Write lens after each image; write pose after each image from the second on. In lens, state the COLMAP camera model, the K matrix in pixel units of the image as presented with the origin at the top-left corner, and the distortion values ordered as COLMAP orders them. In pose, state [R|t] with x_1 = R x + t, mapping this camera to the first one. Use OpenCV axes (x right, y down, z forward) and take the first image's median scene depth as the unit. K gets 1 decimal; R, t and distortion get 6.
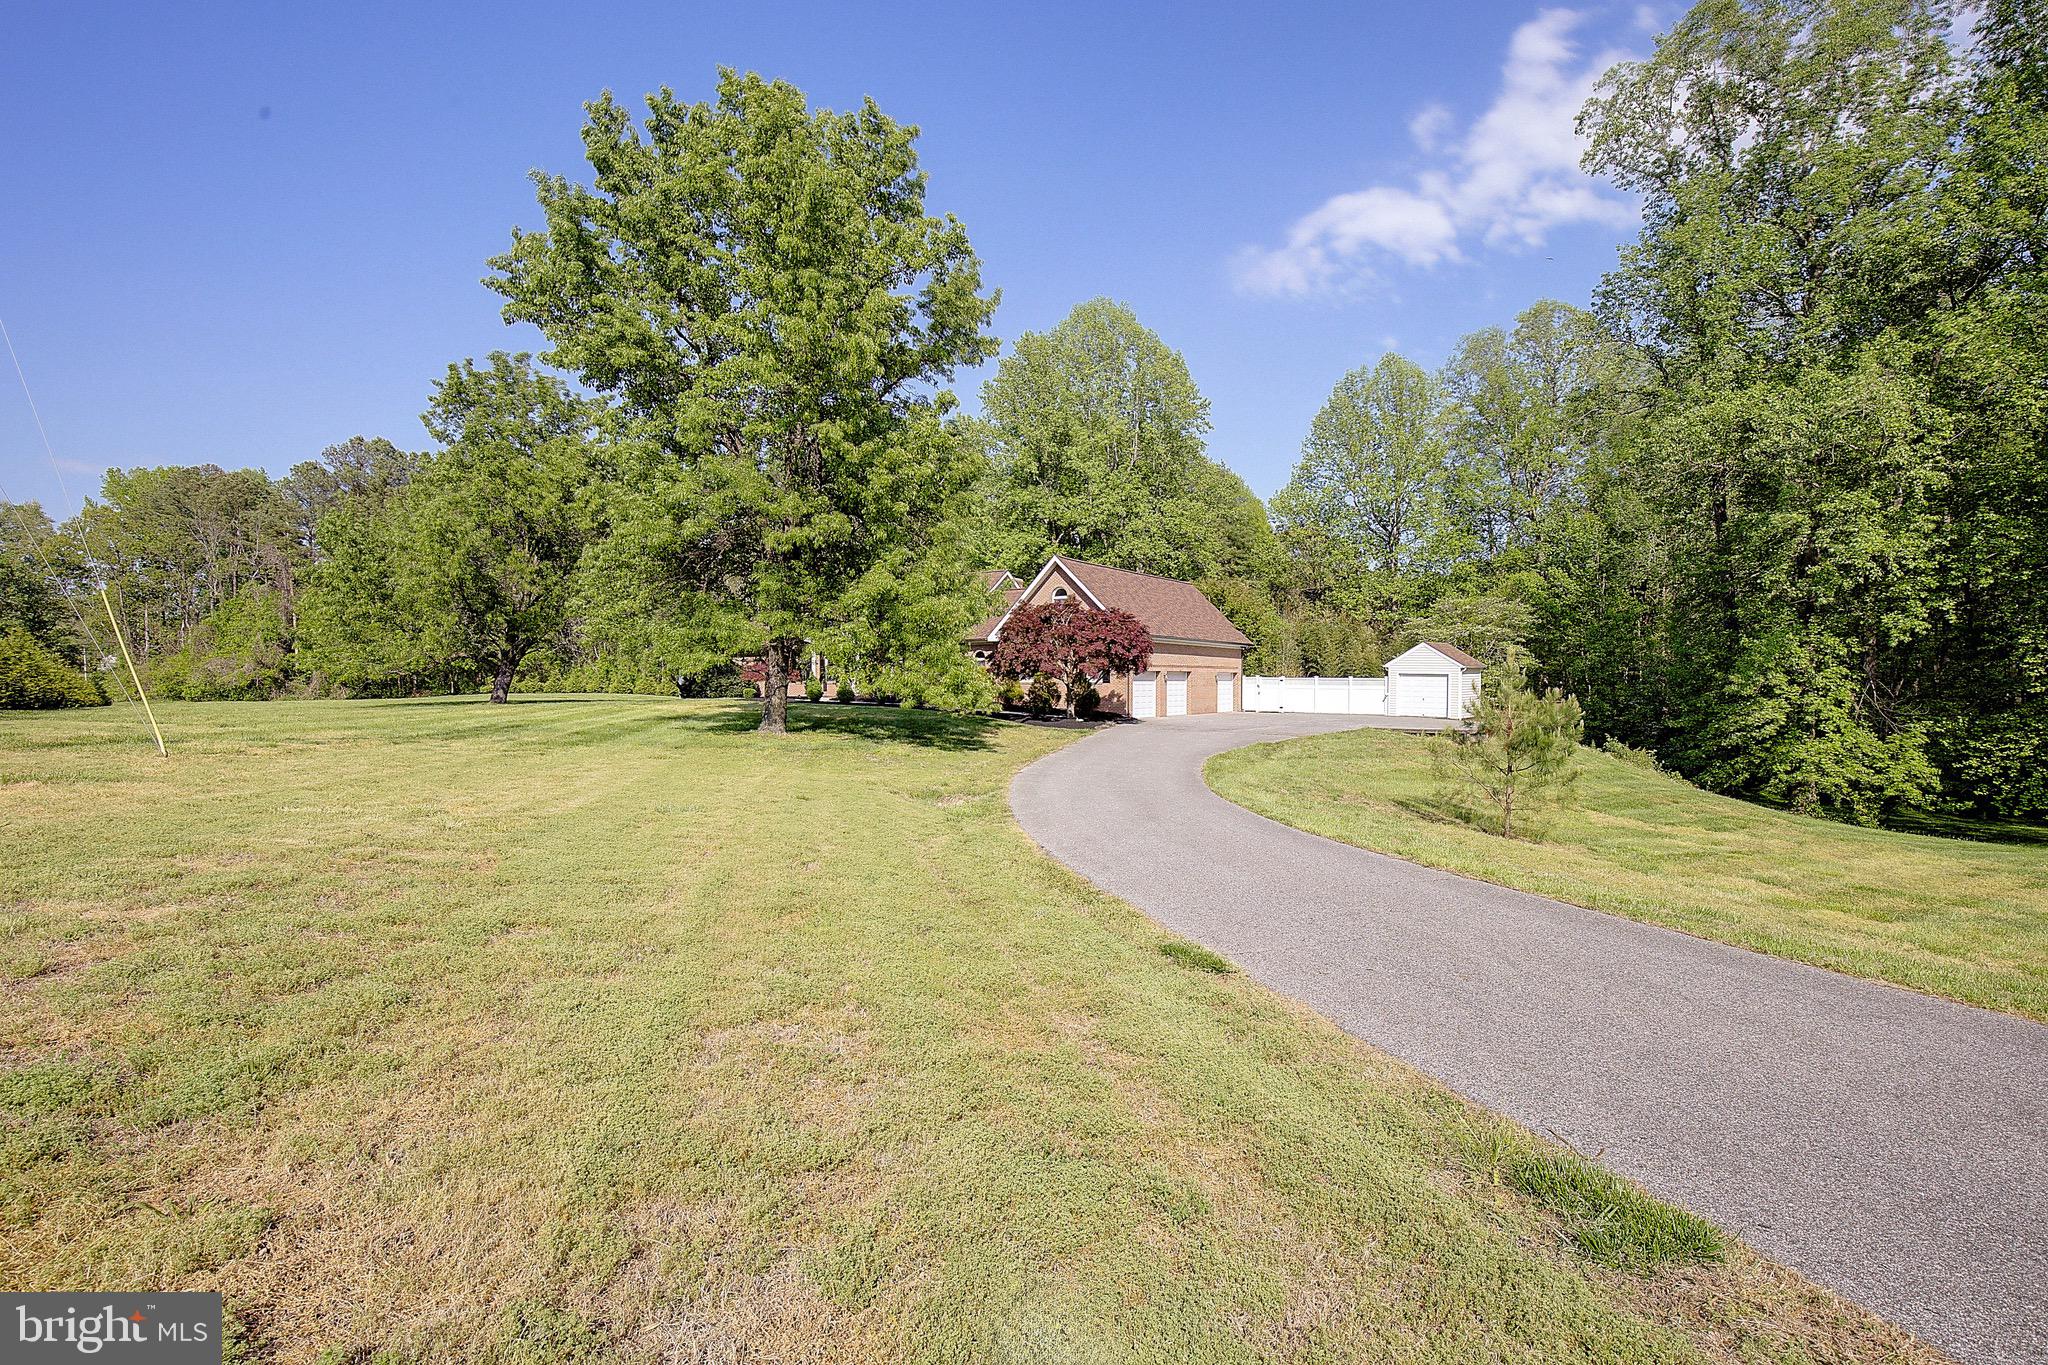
lens RADIAL K [[967.1, 0, 1024.0], [0, 967.1, 682.5], [0, 0, 1]] dist [-0.019376, 0.000179]
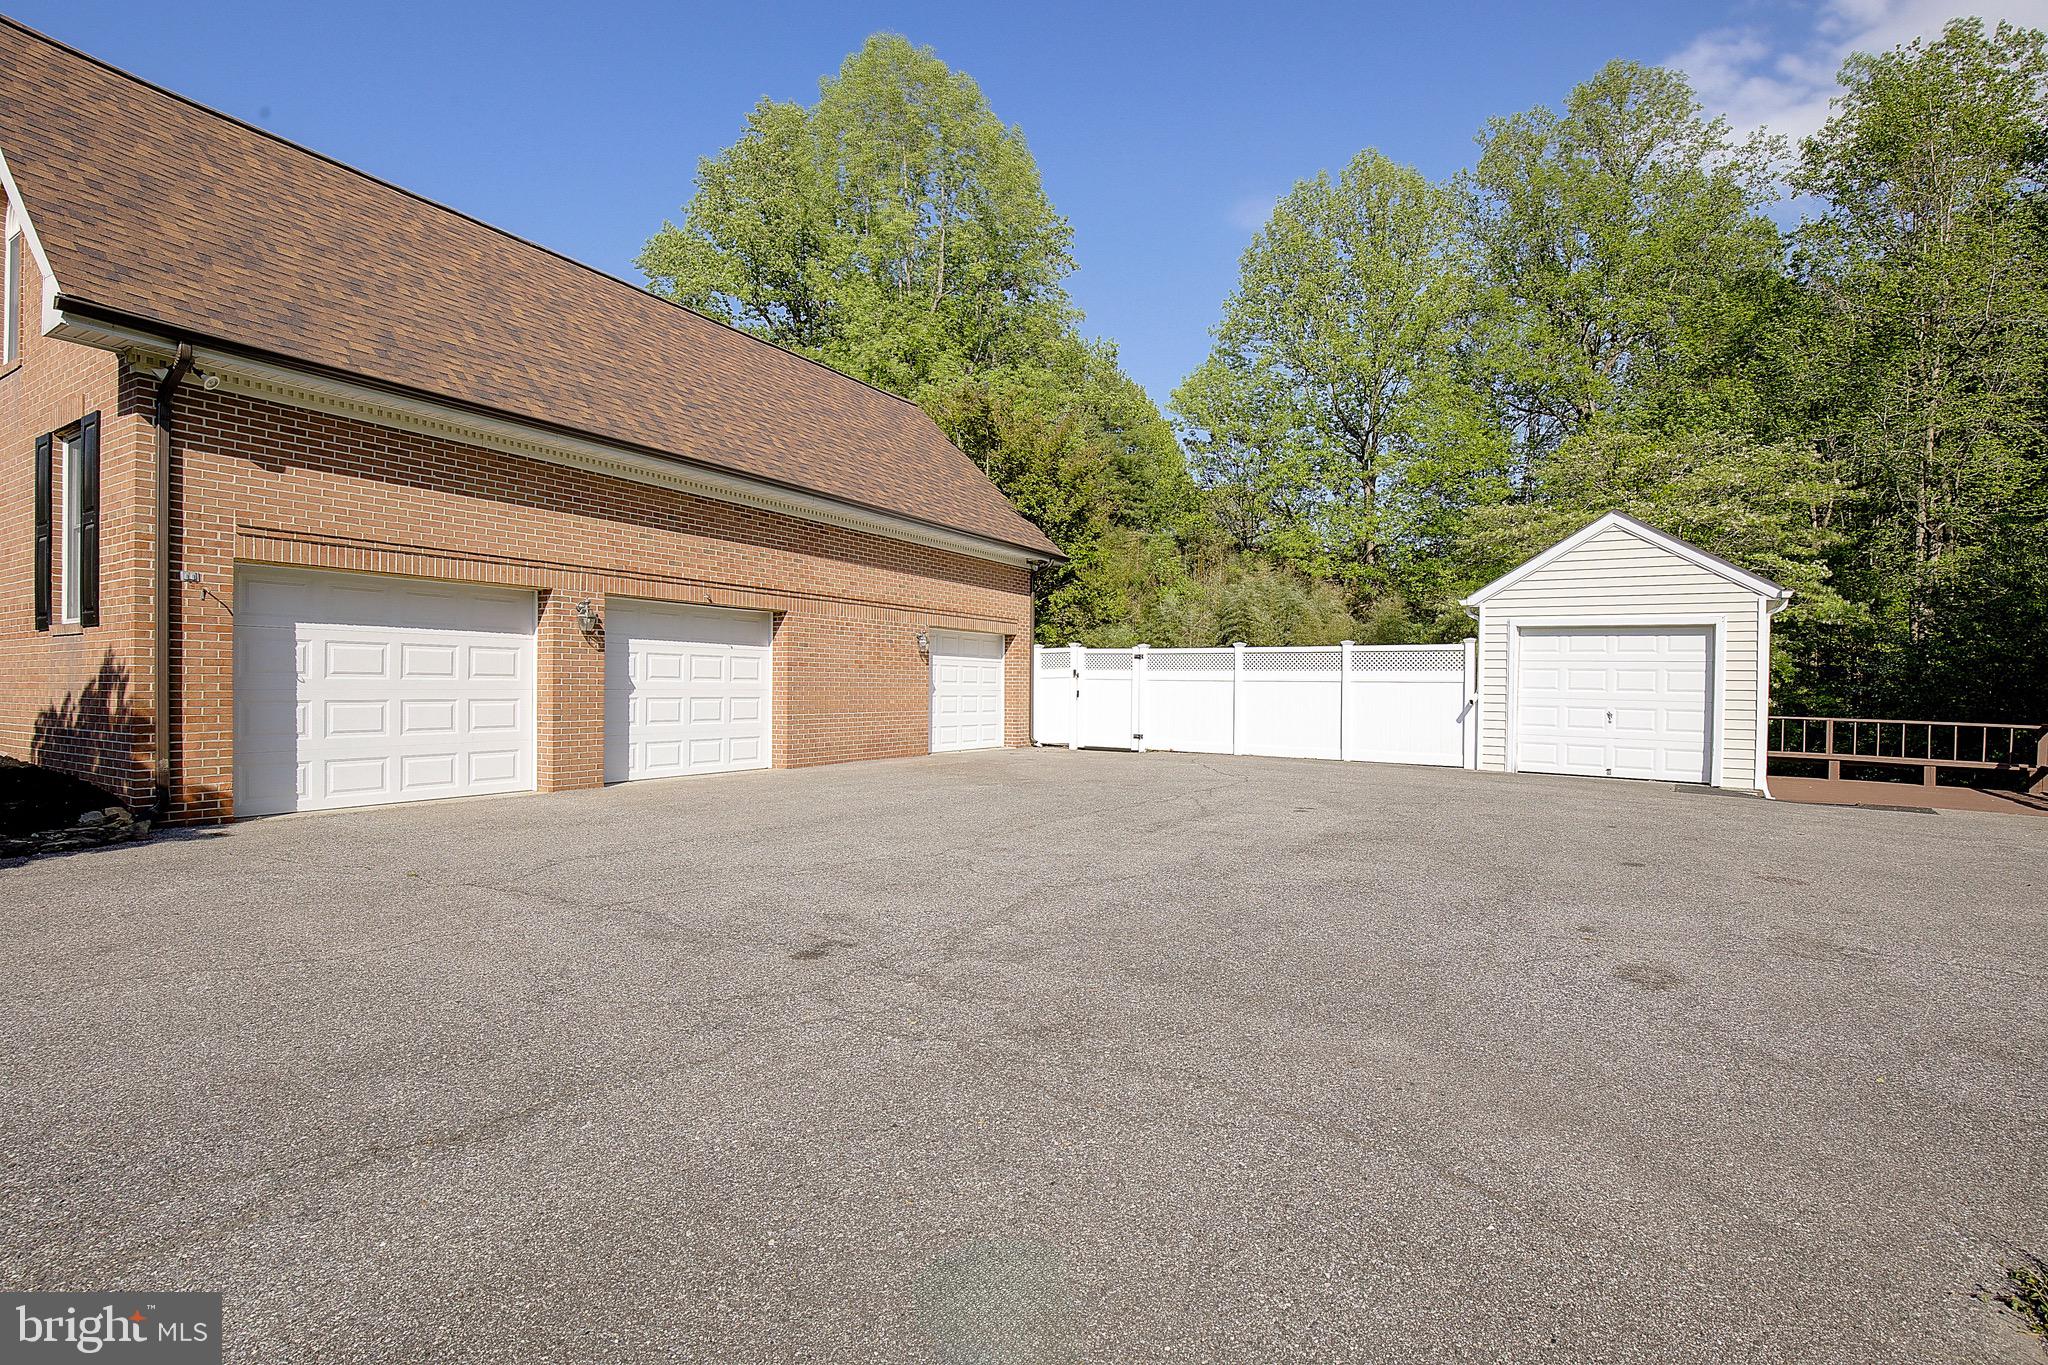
lens RADIAL K [[968.3, 0, 1016.4], [0, 968.3, 684.0], [0, 0, 1]] dist [-0.028788, 0.004606]
pose [[0.998211, 0.006744, 0.059414, 0.234260], [-0.006393, 0.999961, -0.006095, 0.011043], [-0.059453, 0.005704, 0.998215, 0.763736]]
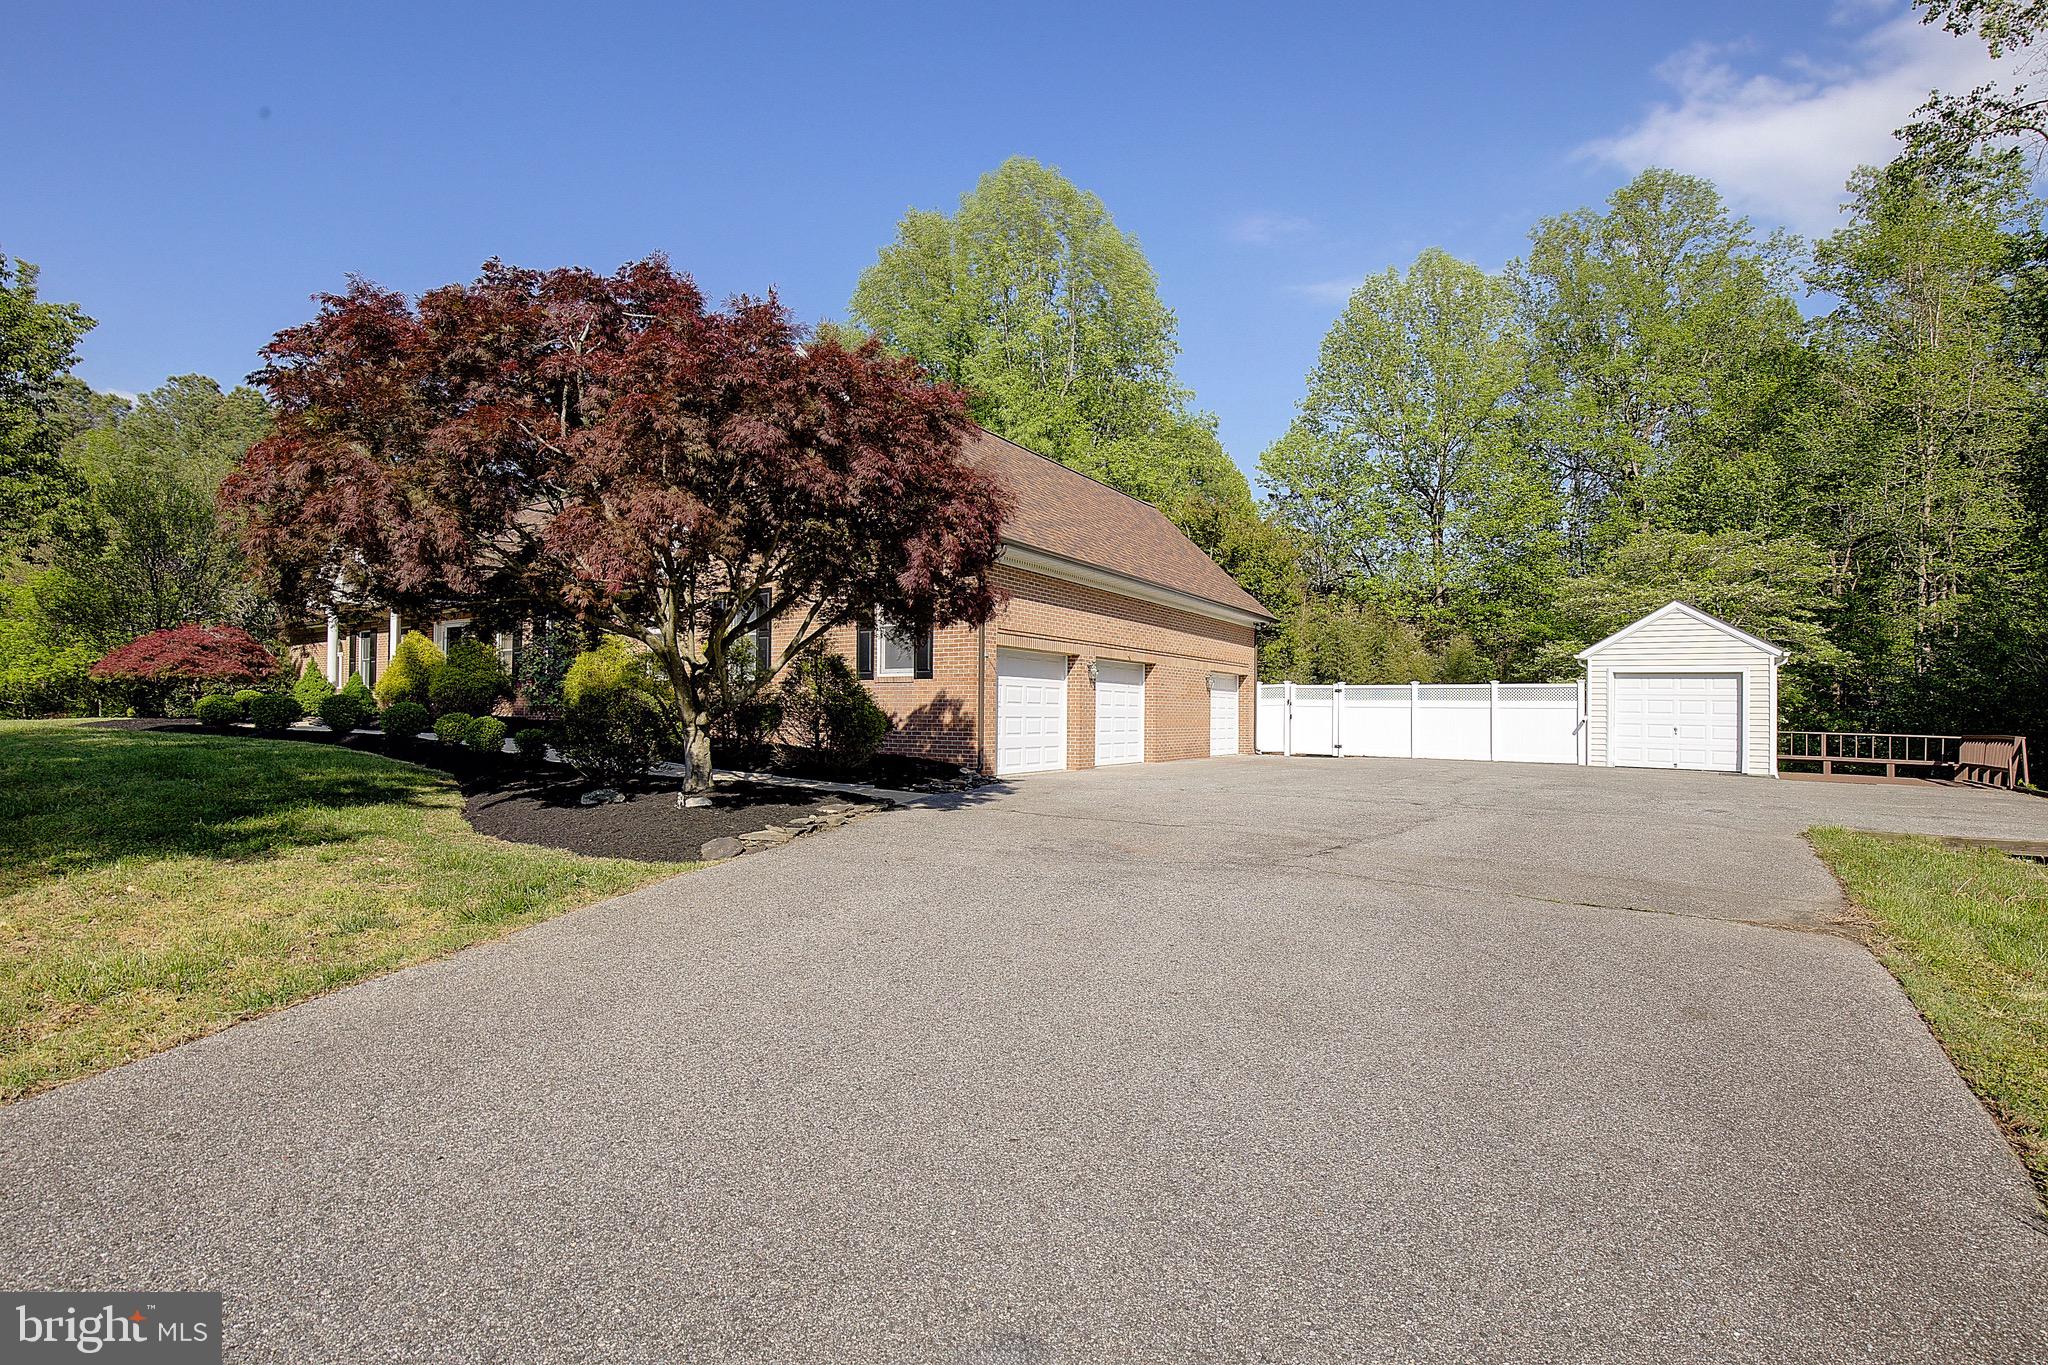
lens RADIAL K [[967.1, 0, 1024.0], [0, 967.1, 682.5], [0, 0, 1]] dist [-0.019376, 0.000179]
pose [[0.999134, 0.008442, 0.040737, 0.101661], [-0.006994, 0.999343, -0.035548, 0.013751], [-0.041010, 0.035233, 0.998537, 0.598505]]
